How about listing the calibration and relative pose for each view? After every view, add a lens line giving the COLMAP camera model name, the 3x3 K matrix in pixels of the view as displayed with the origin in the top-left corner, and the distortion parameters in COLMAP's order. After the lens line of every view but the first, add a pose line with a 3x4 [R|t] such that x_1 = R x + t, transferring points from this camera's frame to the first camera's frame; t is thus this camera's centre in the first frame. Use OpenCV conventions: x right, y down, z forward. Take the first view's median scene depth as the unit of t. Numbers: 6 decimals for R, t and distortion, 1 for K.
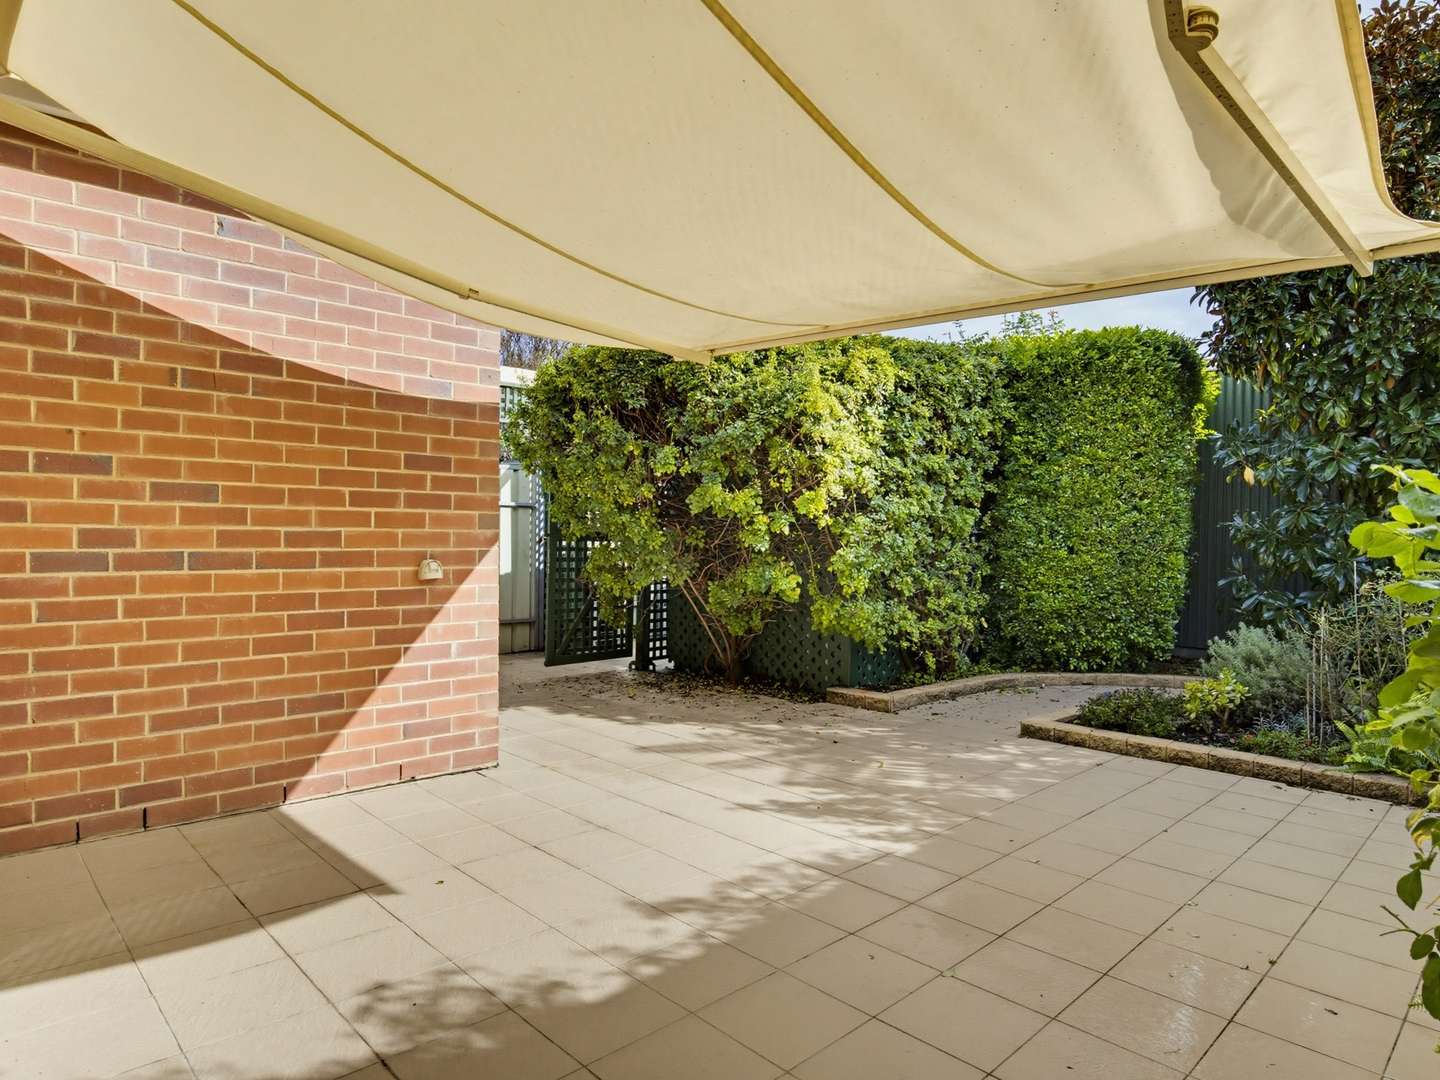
lens RADIAL K [[869.9, 0, 720.0], [0, 869.9, 540.0], [0, 0, 1]] dist [-0.002904, 0.000154]
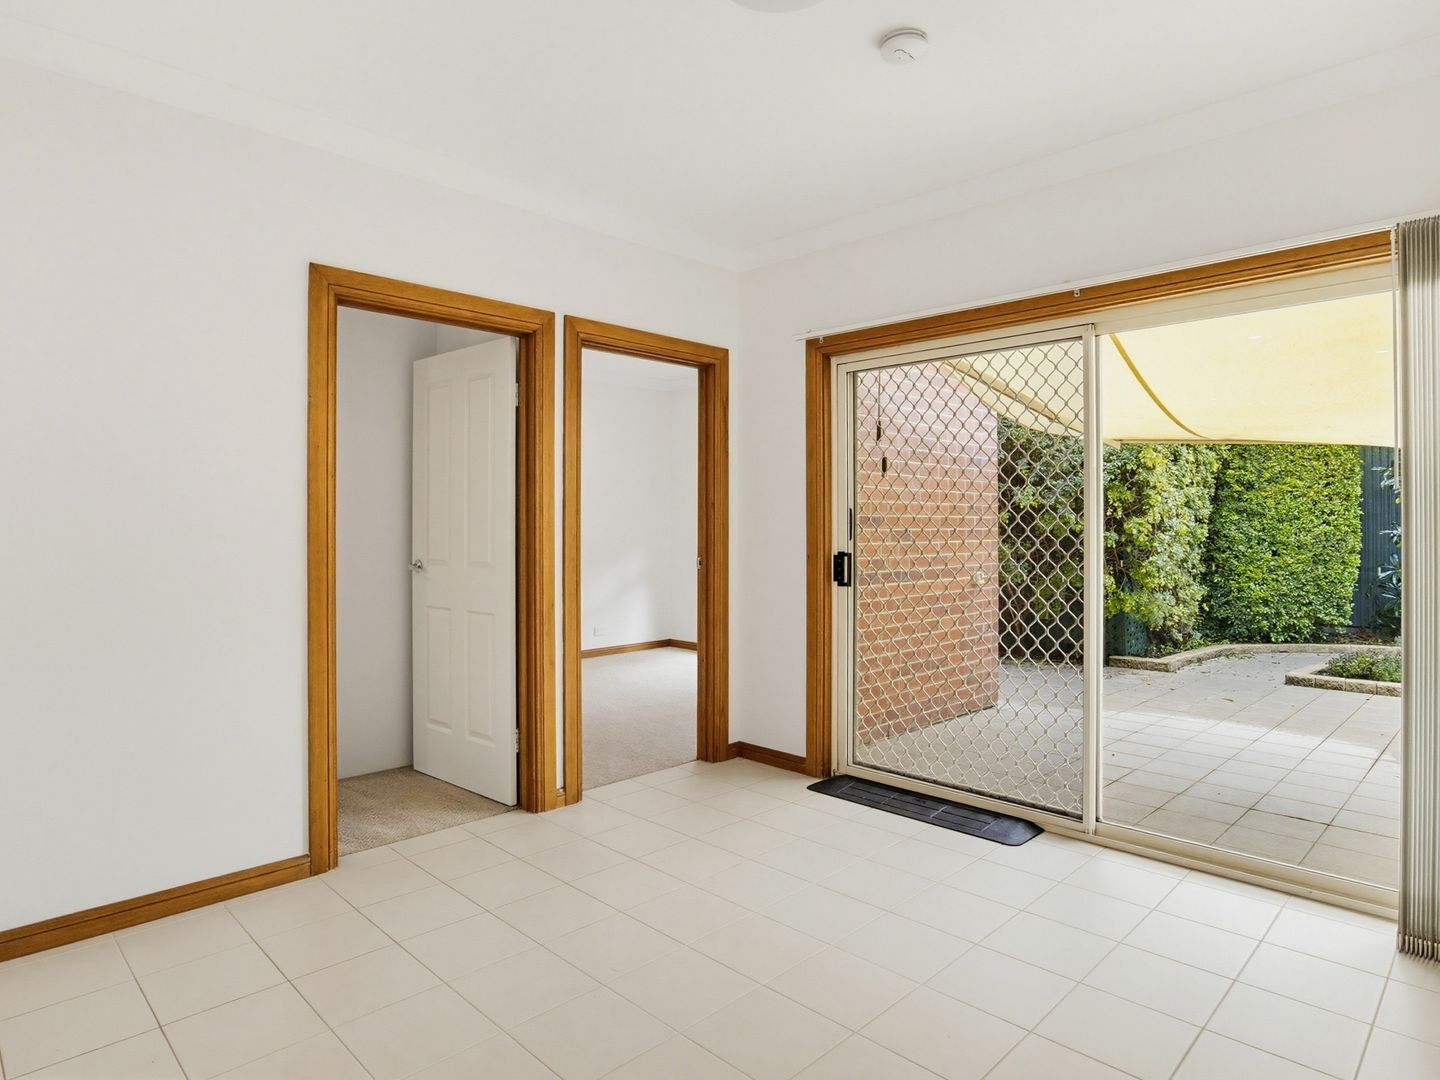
lens RADIAL K [[844.1, 0, 717.8], [0, 844.1, 521.0], [0, 0, 1]] dist [-0.002304, 0.019583]
pose [[0.999846, -0.014927, 0.009234, -0.480339], [0.015073, 0.999760, -0.015921, -0.030833], [-0.008994, 0.016057, 0.999831, -0.321266]]
